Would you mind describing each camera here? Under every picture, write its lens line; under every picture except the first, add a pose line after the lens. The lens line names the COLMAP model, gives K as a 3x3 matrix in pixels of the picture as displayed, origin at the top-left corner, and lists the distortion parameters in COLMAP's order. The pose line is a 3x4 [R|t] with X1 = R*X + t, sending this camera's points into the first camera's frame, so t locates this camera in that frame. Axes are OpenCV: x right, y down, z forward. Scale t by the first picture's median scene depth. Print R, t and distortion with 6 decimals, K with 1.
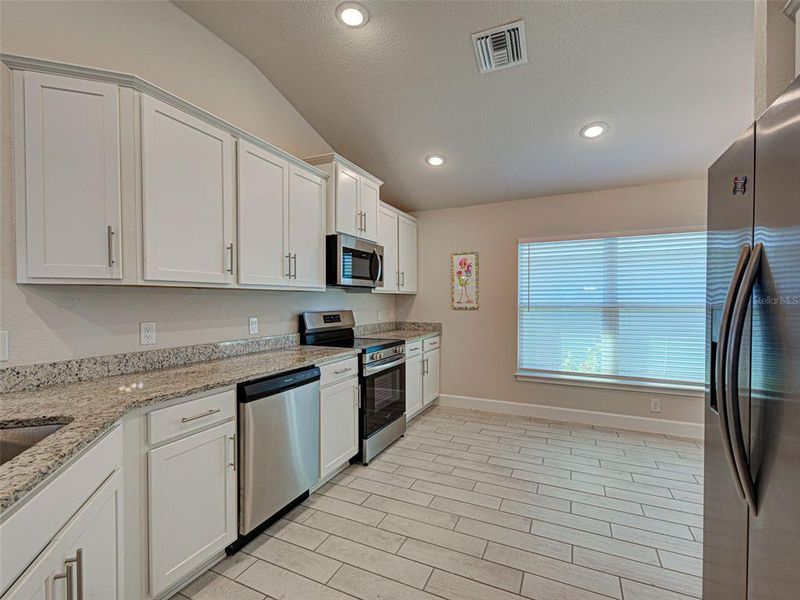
lens RADIAL K [[370.2, 0, 395.3], [0, 370.2, 306.5], [0, 0, 1]] dist [0.007149, -0.003559]
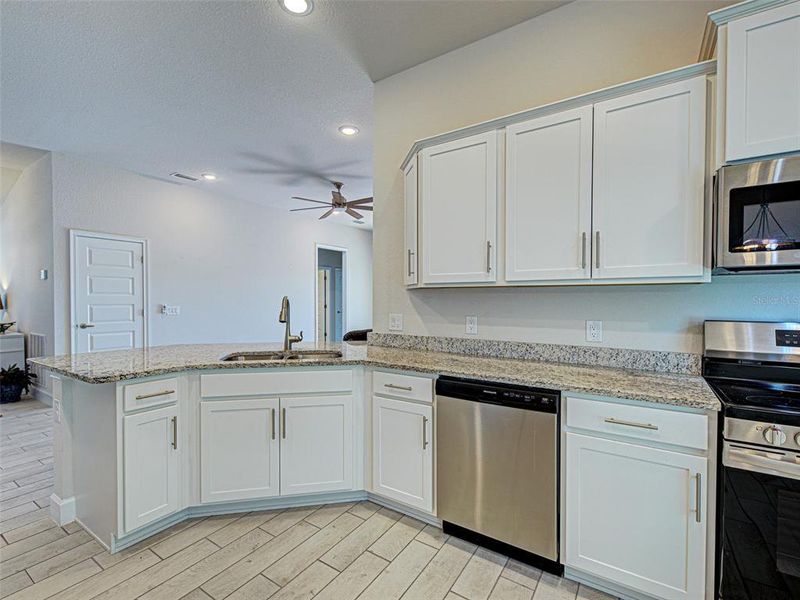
lens RADIAL K [[370.2, 0, 398.9], [0, 370.2, 305.2], [0, 0, 1]] dist [0.007149, -0.003559]
pose [[-0.137553, 0.017497, -0.990340, 0.364834], [-0.017240, 0.999650, 0.020056, -0.009091], [0.990344, 0.019832, -0.137203, 0.567528]]
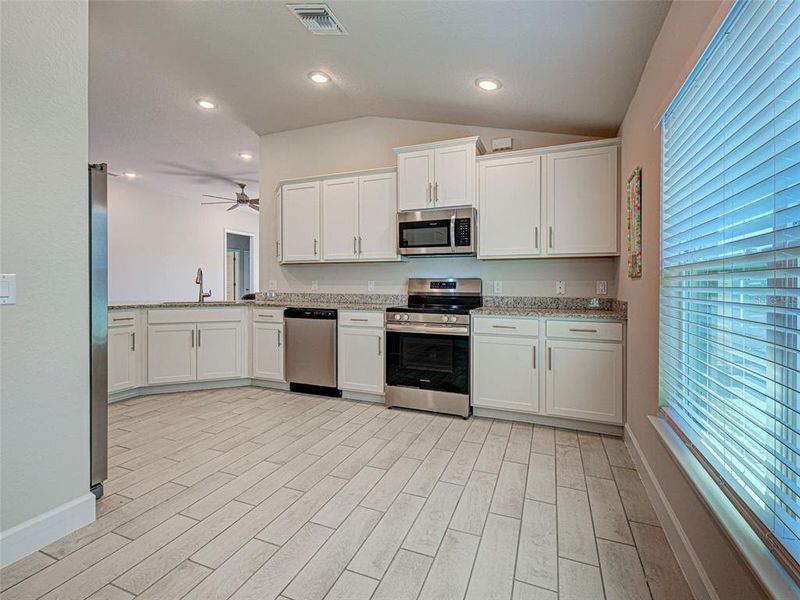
lens RADIAL K [[370.2, 0, 395.7], [0, 370.2, 288.7], [0, 0, 1]] dist [0.007149, -0.003559]
pose [[0.063496, 0.016142, -0.997852, 0.941998], [-0.019944, 0.999690, 0.014903, 0.030858], [0.997783, 0.018955, 0.063798, 0.816745]]
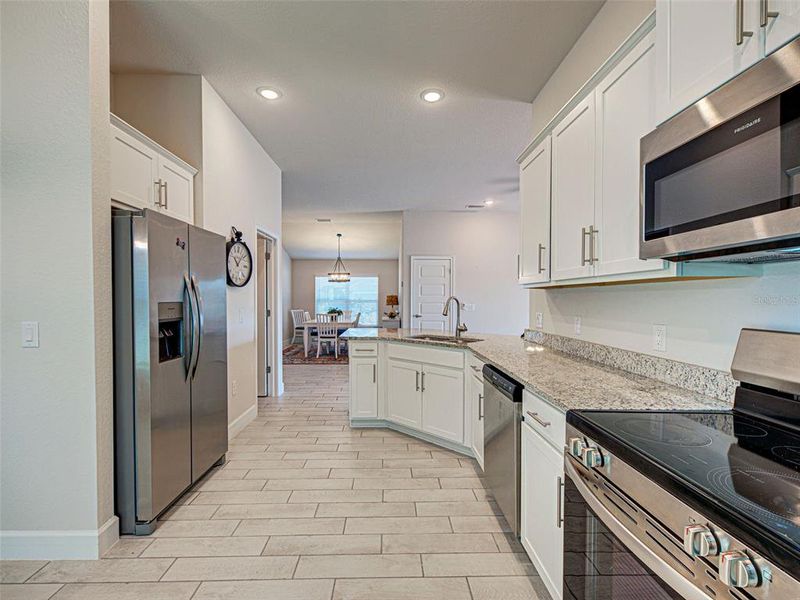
lens RADIAL K [[370.2, 0, 400.7], [0, 370.2, 305.6], [0, 0, 1]] dist [0.007149, -0.003559]
pose [[-0.886271, 0.007625, -0.463105, 0.250804], [-0.008974, 0.999394, 0.033630, -0.016732], [0.463081, 0.033961, -0.885665, 1.104283]]
